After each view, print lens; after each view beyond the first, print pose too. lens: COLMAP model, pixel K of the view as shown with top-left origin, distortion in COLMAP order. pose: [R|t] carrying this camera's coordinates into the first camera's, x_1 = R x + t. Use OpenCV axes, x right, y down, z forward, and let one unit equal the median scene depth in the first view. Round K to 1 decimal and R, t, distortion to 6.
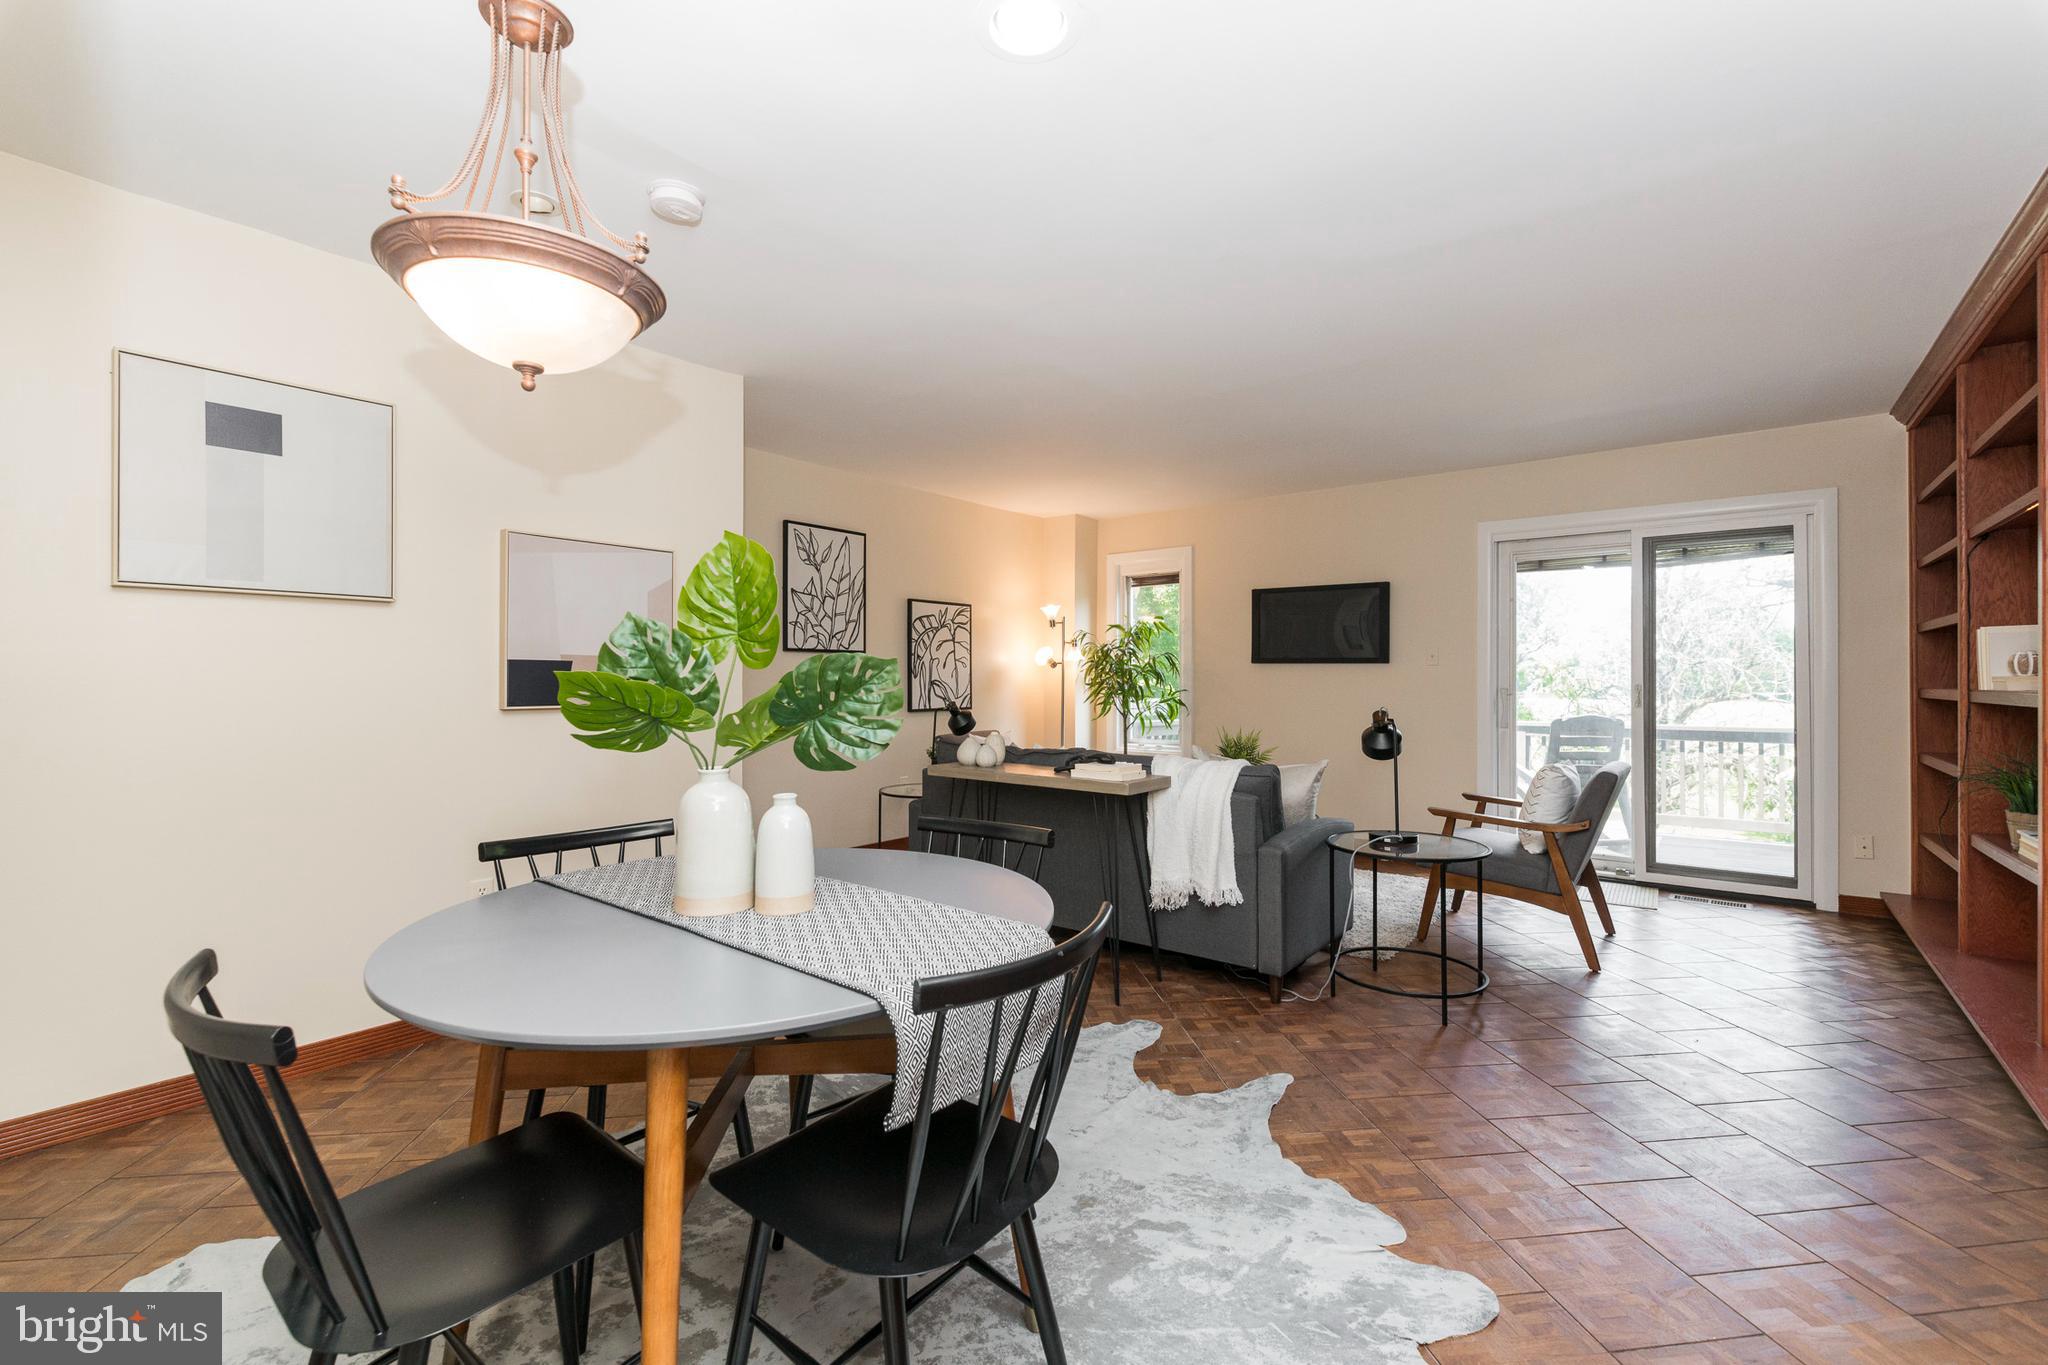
lens RADIAL K [[880.8, 0, 1023.0], [0, 880.8, 673.6], [0, 0, 1]] dist [0.001489, -0.003157]
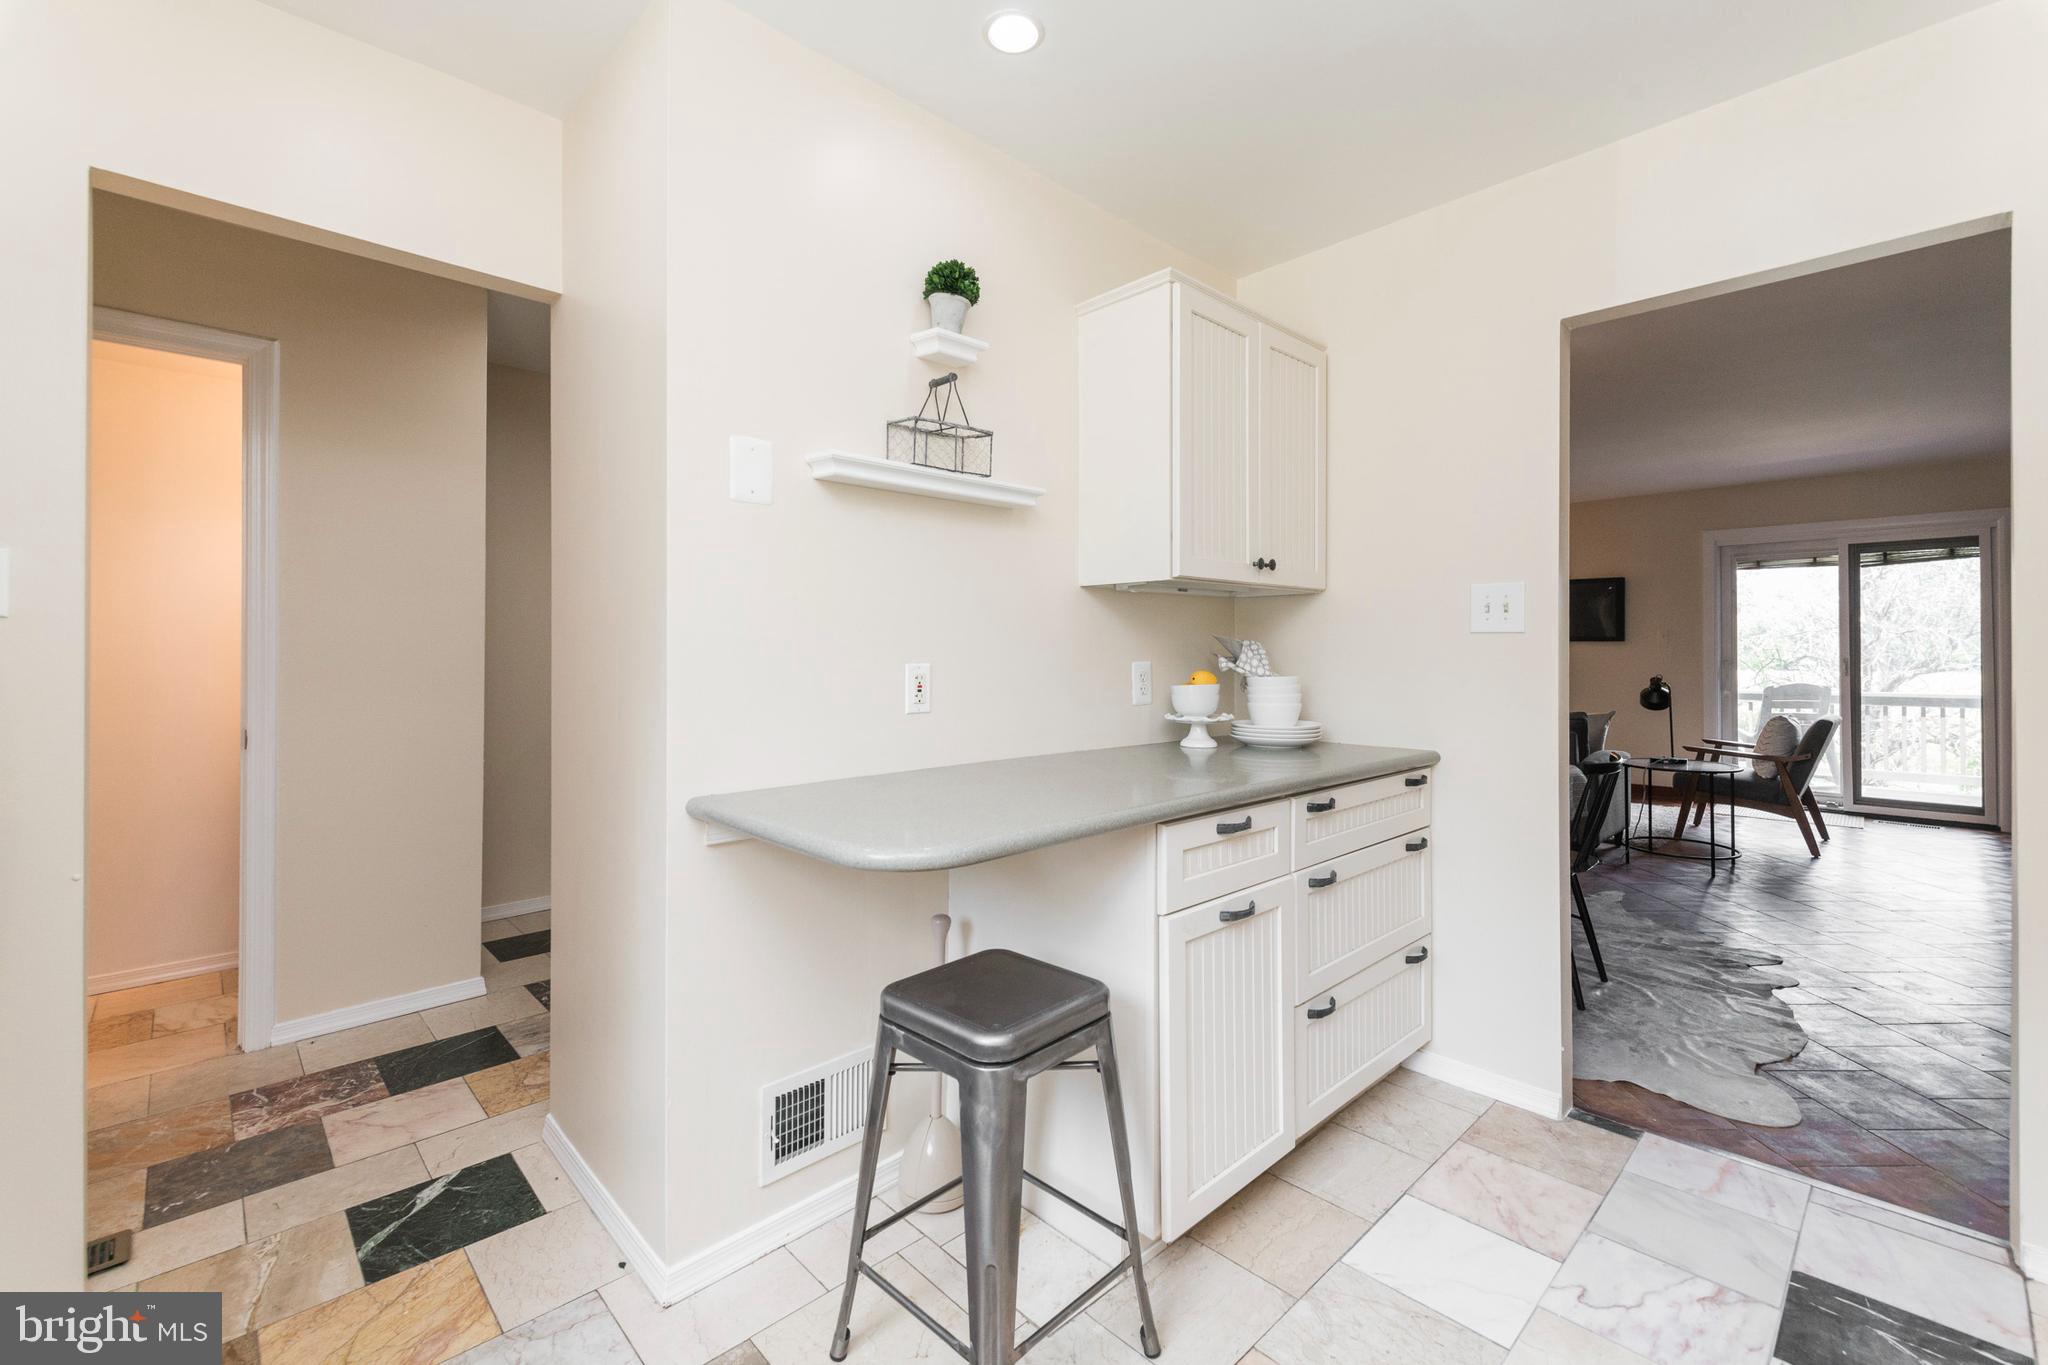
lens RADIAL K [[880.8, 0, 1004.9], [0, 880.8, 643.1], [0, 0, 1]] dist [0.001489, -0.003157]
pose [[0.989354, -0.004516, -0.145462, -0.333184], [0.004190, 0.999988, -0.002546, -0.011964], [0.145472, 0.001910, 0.989361, -0.455324]]
